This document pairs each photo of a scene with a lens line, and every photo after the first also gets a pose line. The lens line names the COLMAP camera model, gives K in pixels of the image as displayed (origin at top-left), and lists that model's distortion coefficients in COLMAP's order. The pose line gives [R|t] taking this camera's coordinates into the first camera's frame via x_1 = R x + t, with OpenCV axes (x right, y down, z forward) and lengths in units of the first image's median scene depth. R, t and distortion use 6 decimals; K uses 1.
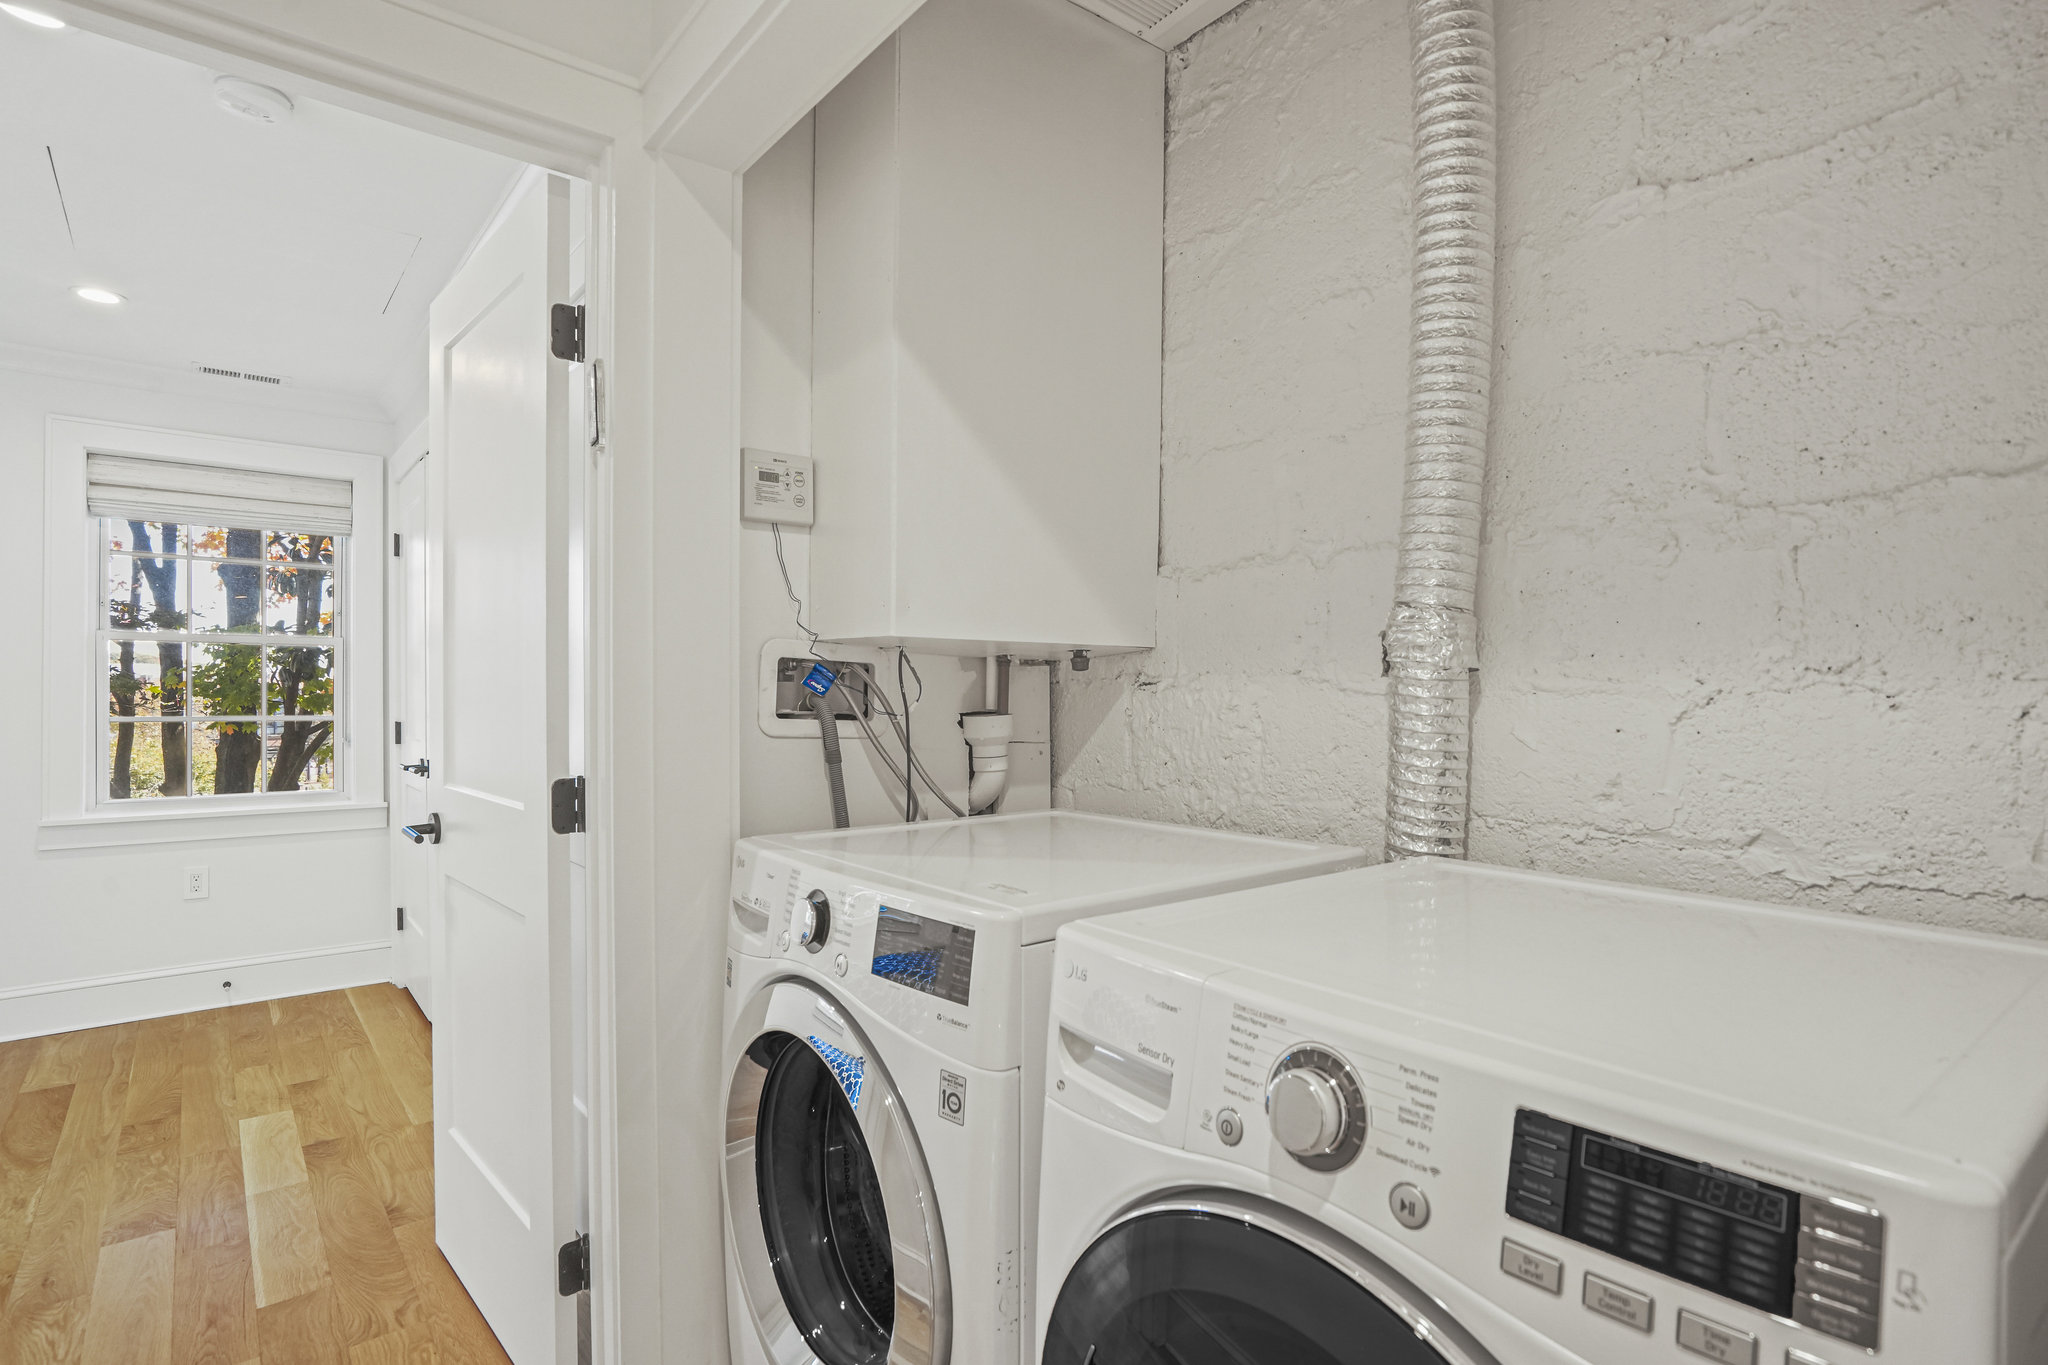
lens RADIAL K [[1000.7, 0, 1009.8], [0, 1000.7, 686.1], [0, 0, 1]] dist [-0.052615, 0.026340]
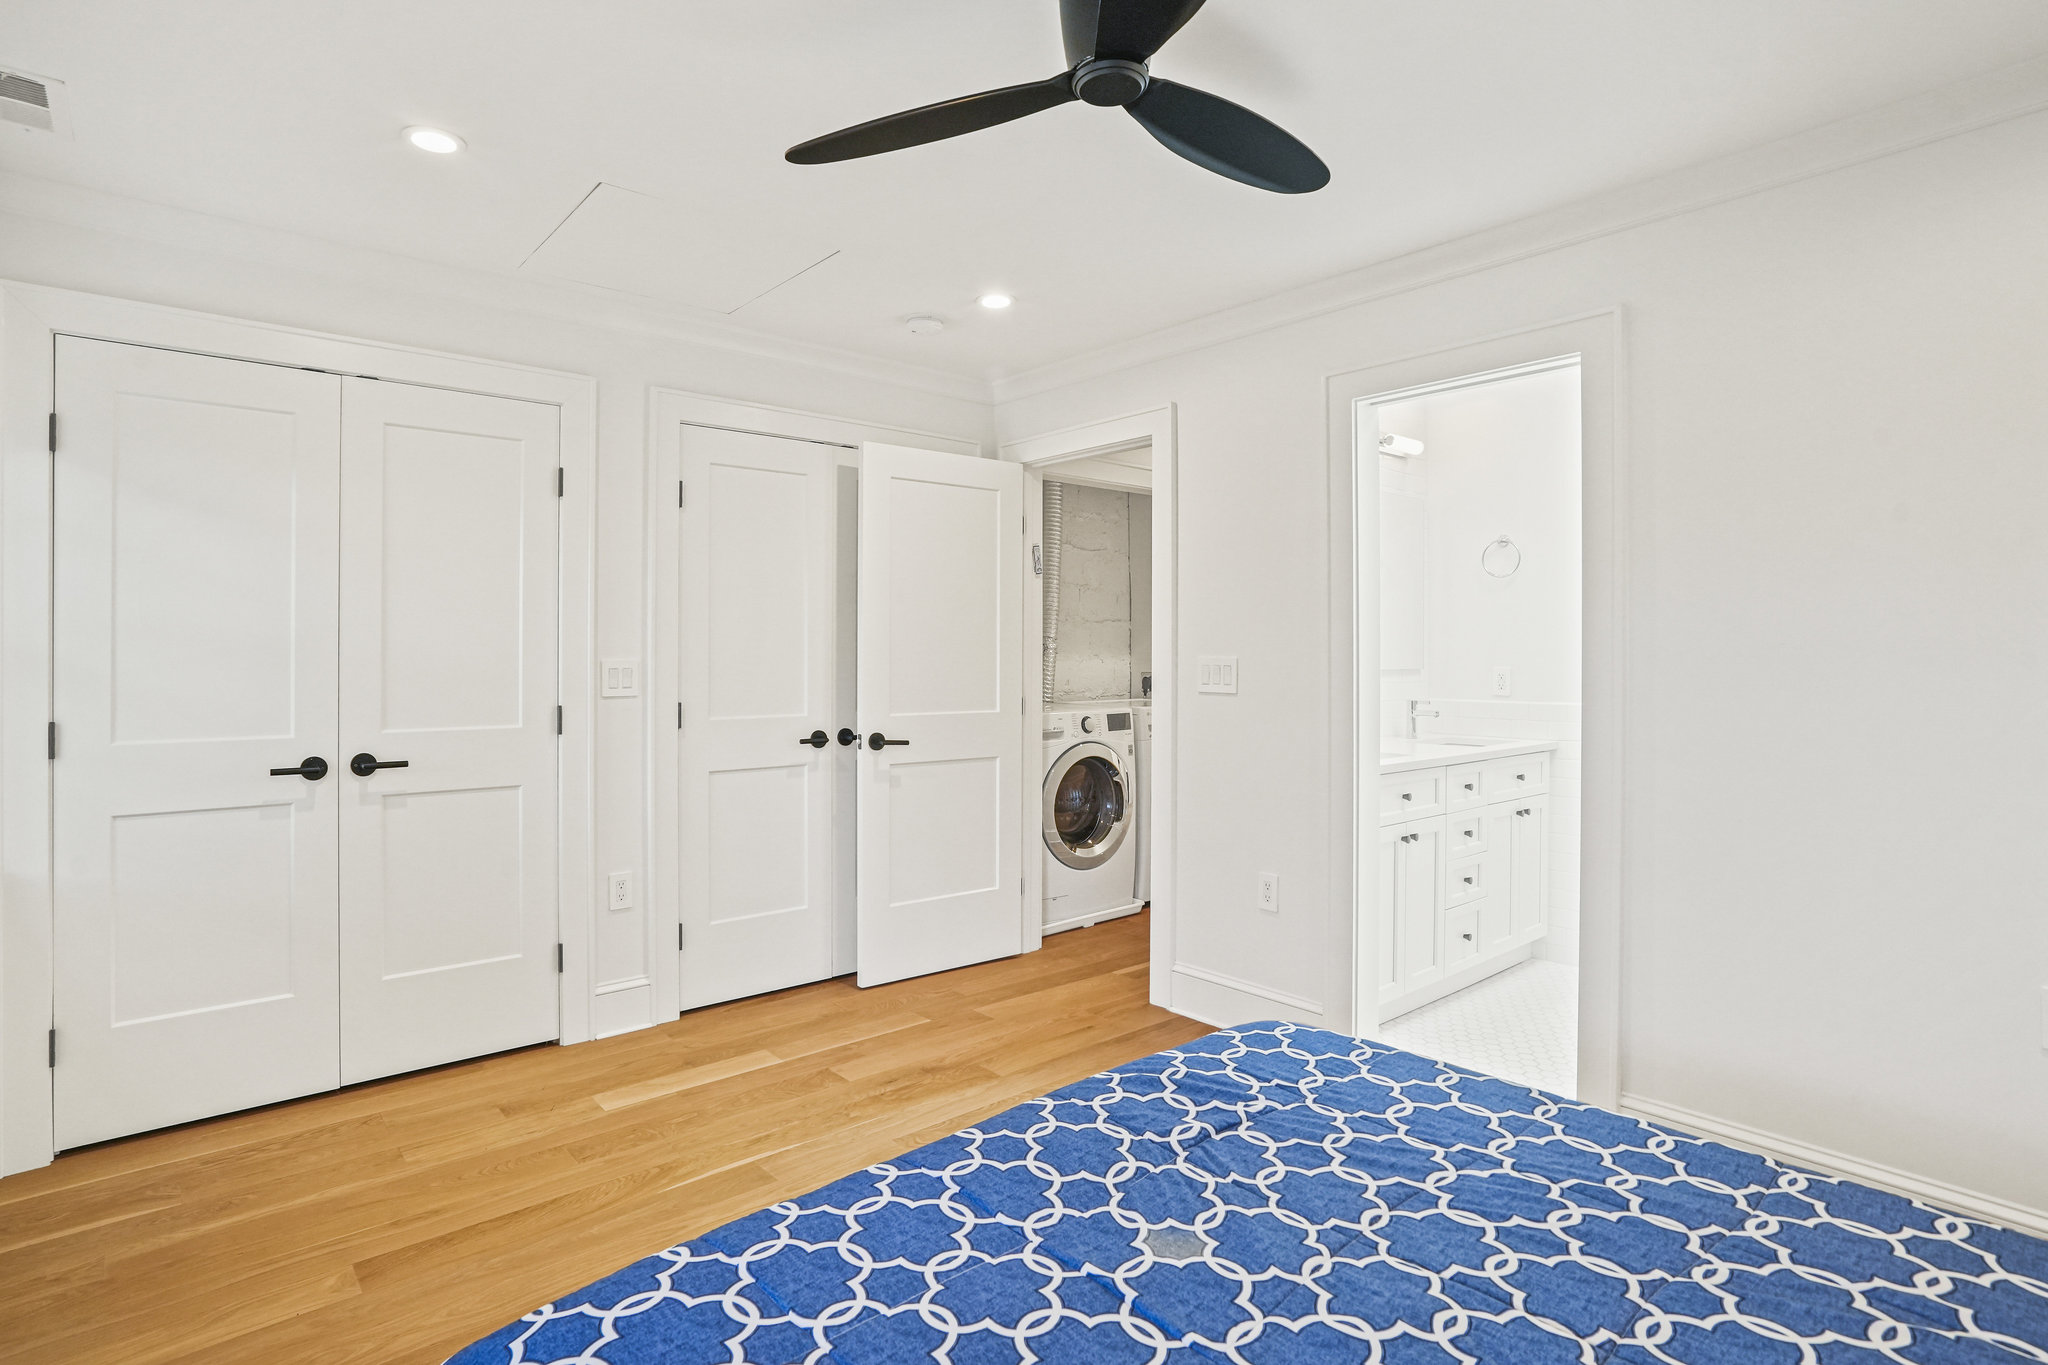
lens RADIAL K [[1019.1, 0, 1018.3], [0, 1019.1, 676.3], [0, 0, 1]] dist [-0.055276, 0.029247]
pose [[-0.017341, -0.016287, 0.999717, -1.862864], [0.001175, 0.999866, 0.016310, 0.002060], [-0.999849, 0.001458, -0.017320, 0.639040]]
